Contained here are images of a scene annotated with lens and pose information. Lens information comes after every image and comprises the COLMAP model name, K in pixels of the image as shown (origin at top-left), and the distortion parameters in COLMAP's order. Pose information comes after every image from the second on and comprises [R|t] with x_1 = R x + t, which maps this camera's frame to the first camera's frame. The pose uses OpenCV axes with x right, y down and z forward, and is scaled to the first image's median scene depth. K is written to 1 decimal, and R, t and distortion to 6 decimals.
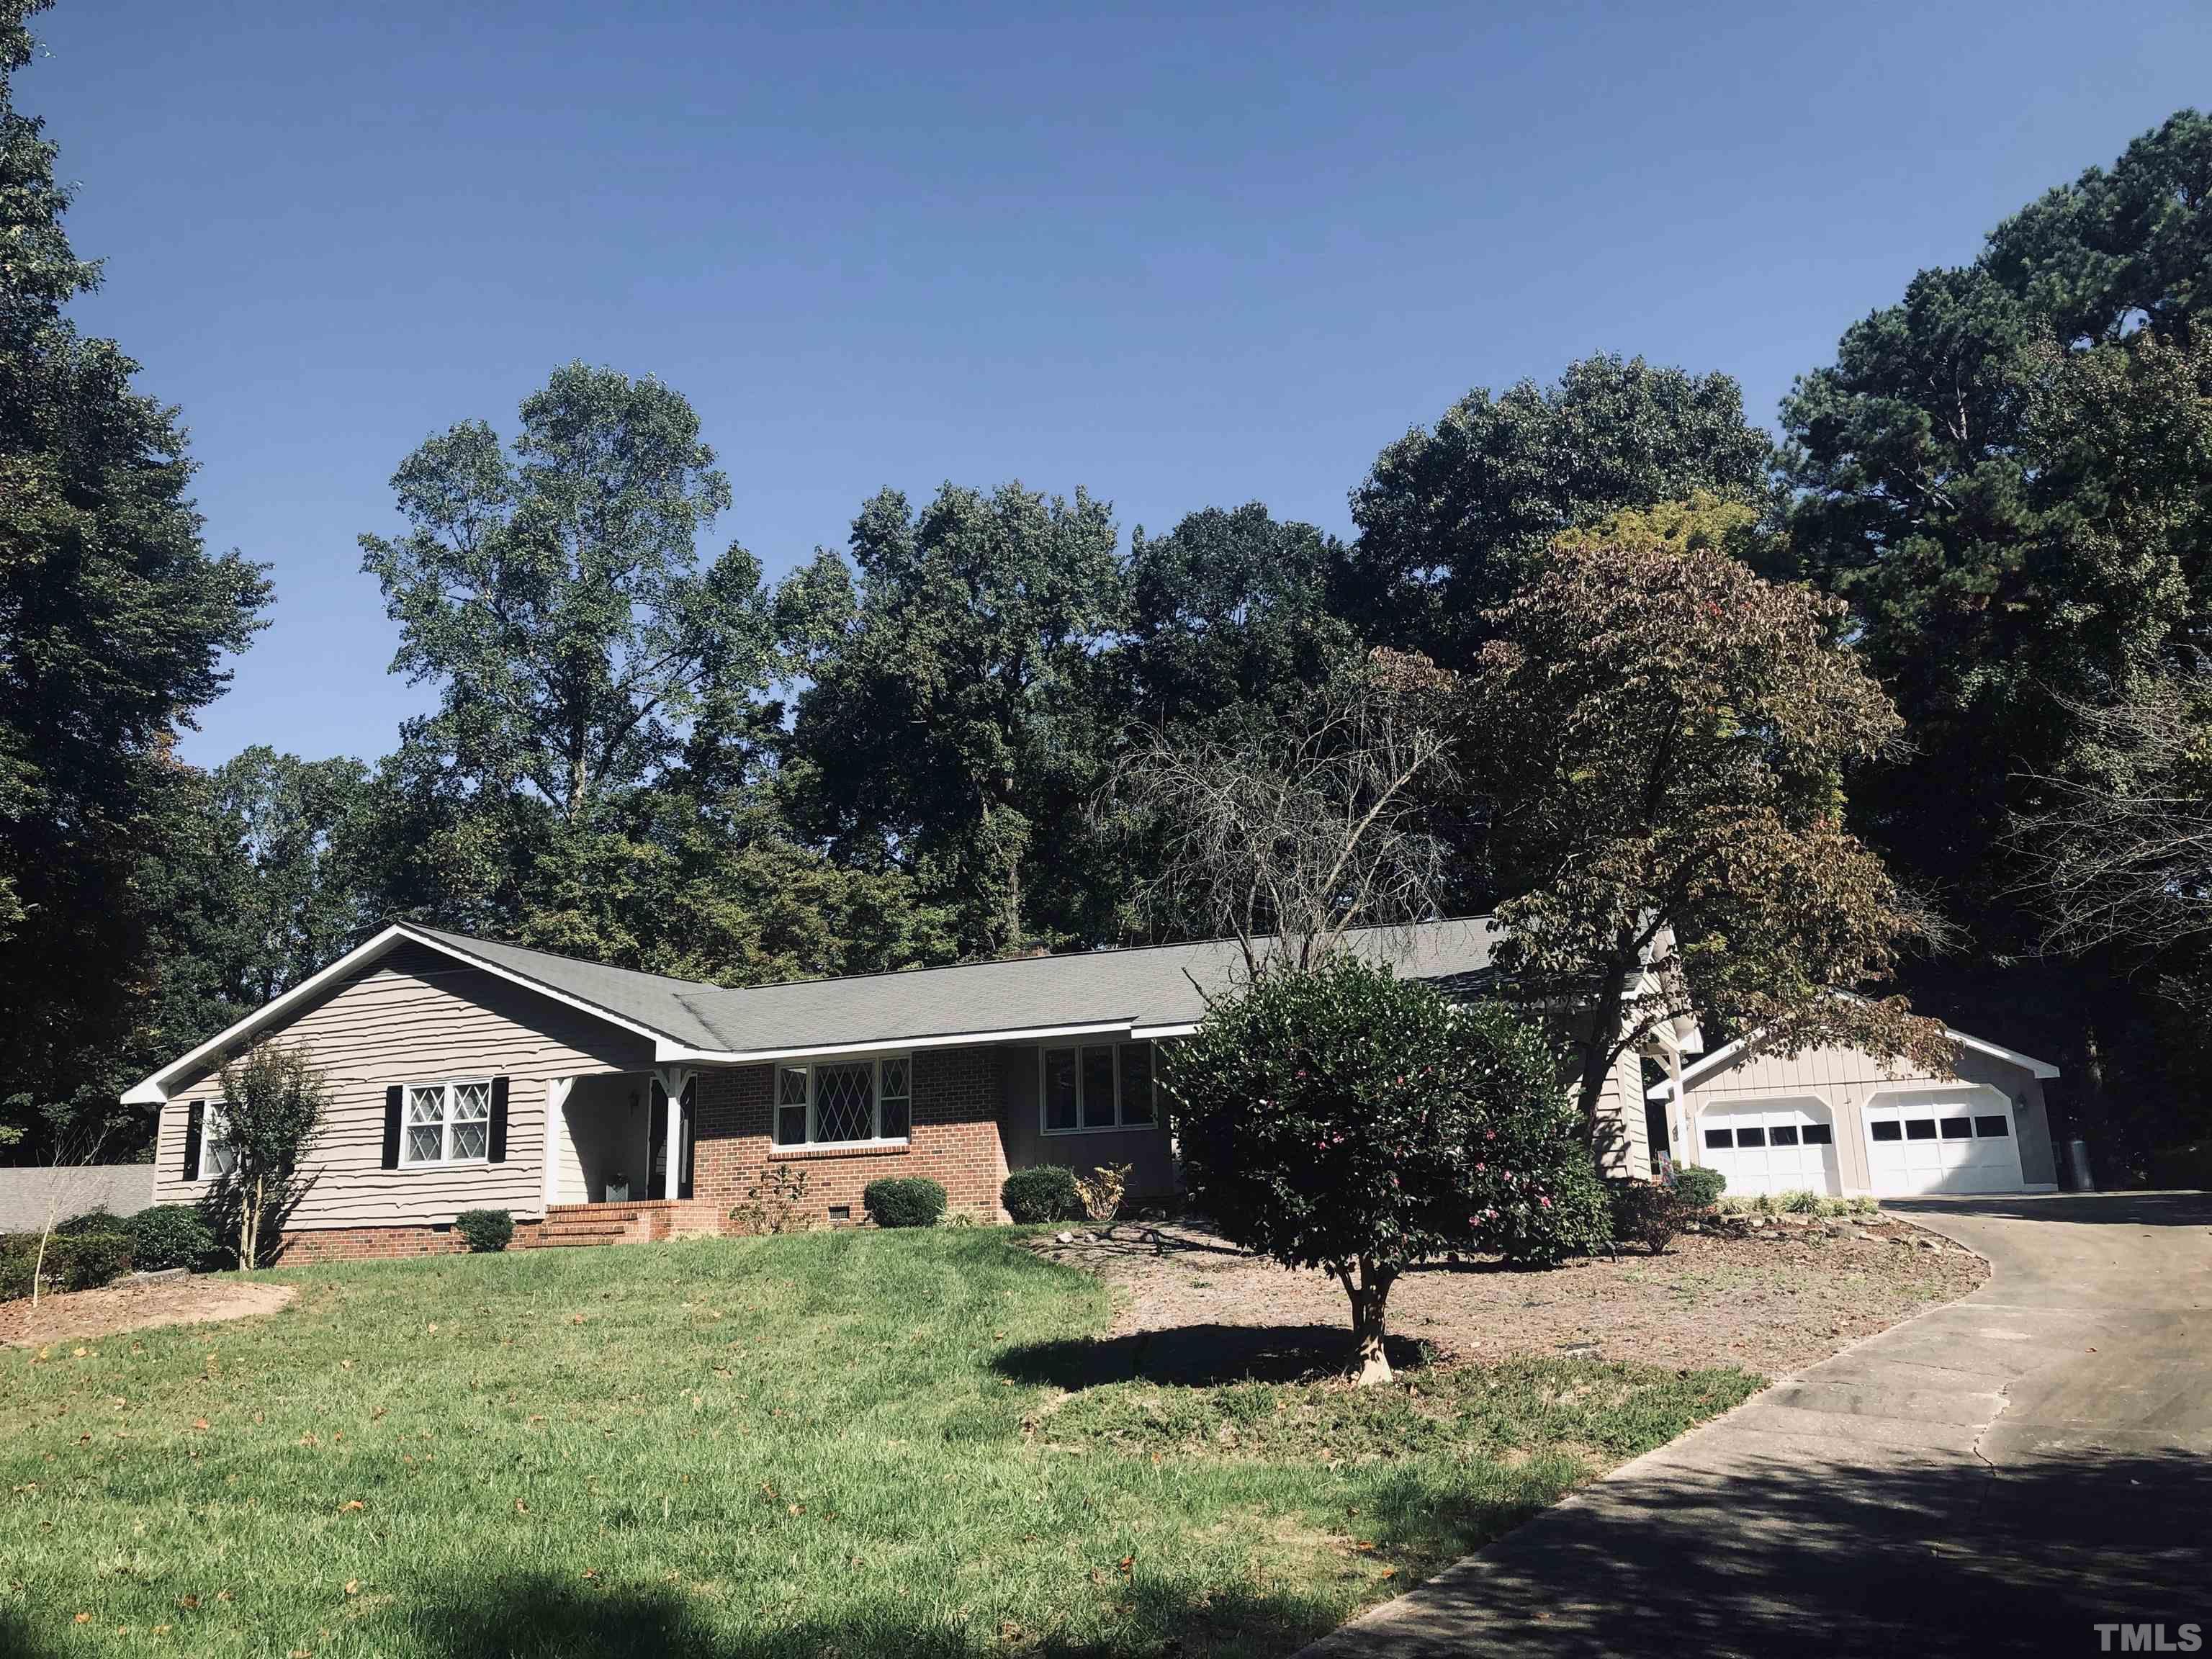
lens RADIAL K [[1805.5, 0, 1106.0], [0, 1805.5, 829.5], [0, 0, 1]] dist [0.096975, -0.244255]
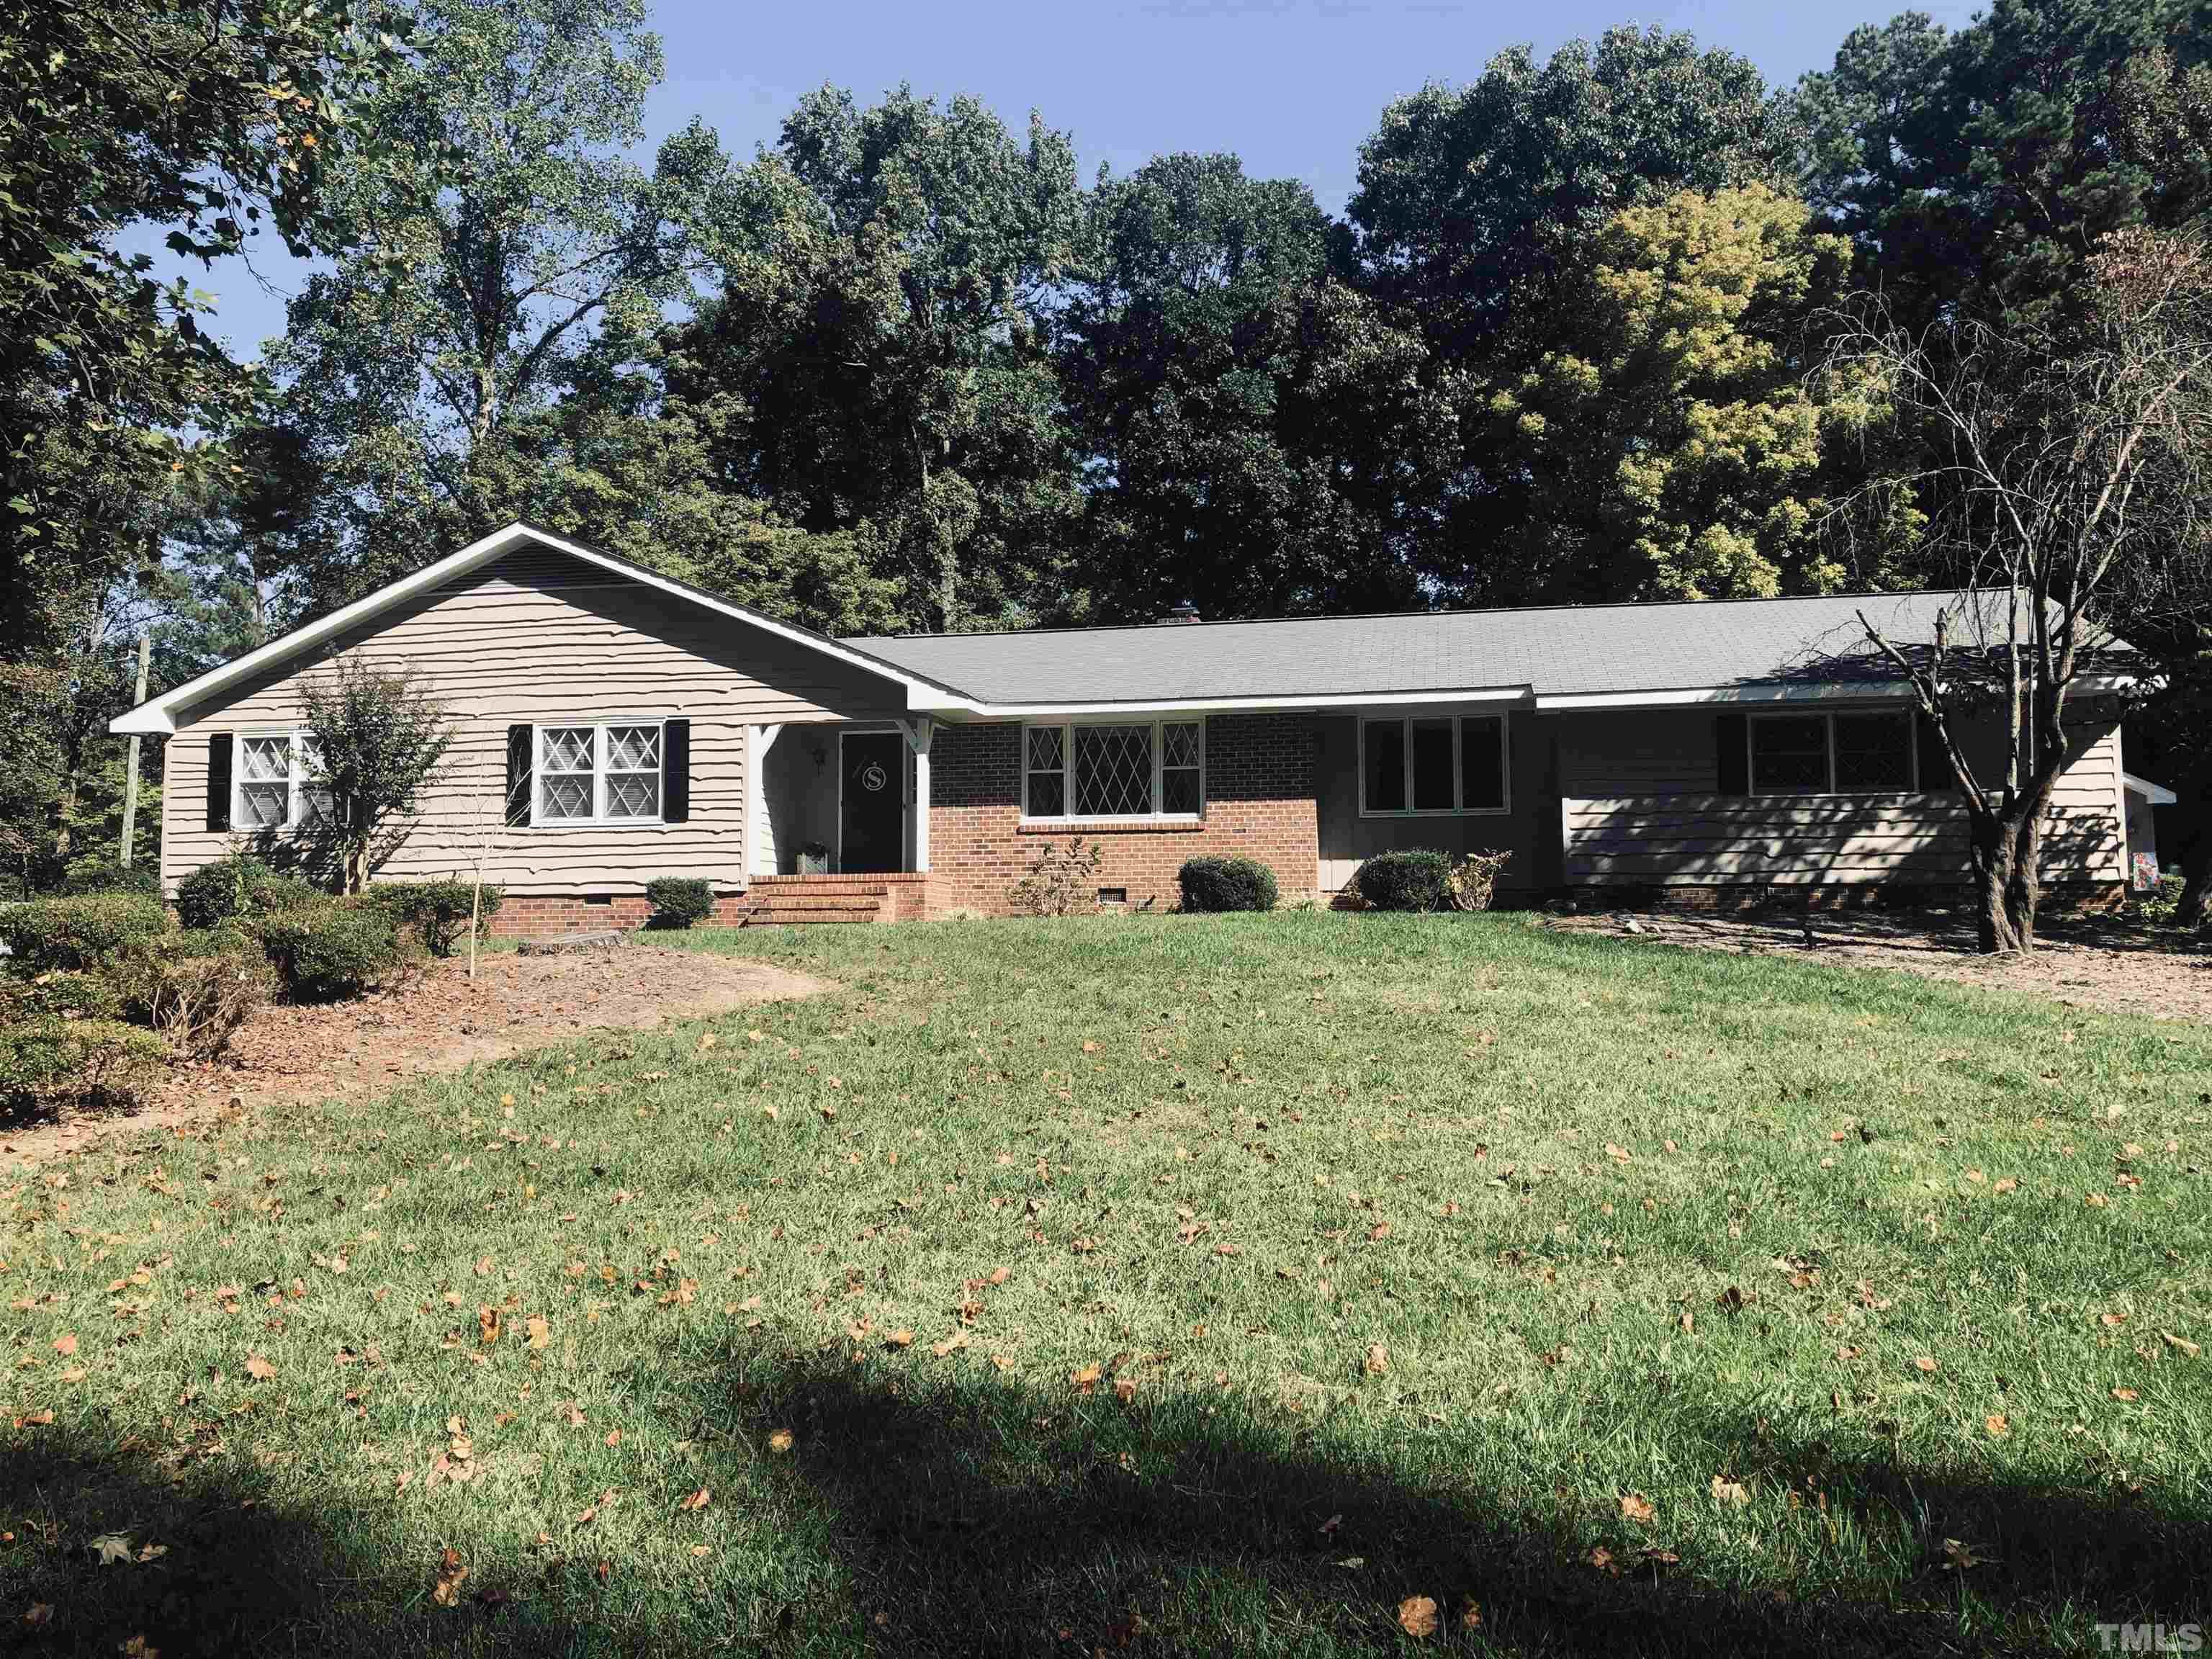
lens RADIAL K [[1805.5, 0, 1106.0], [0, 1805.5, 829.5], [0, 0, 1]] dist [0.096975, -0.244255]
pose [[0.977885, 0.038993, 0.205478, -0.311911], [-0.069790, 0.986991, 0.144838, 0.053852], [-0.197157, -0.155975, 0.967885, 0.169832]]
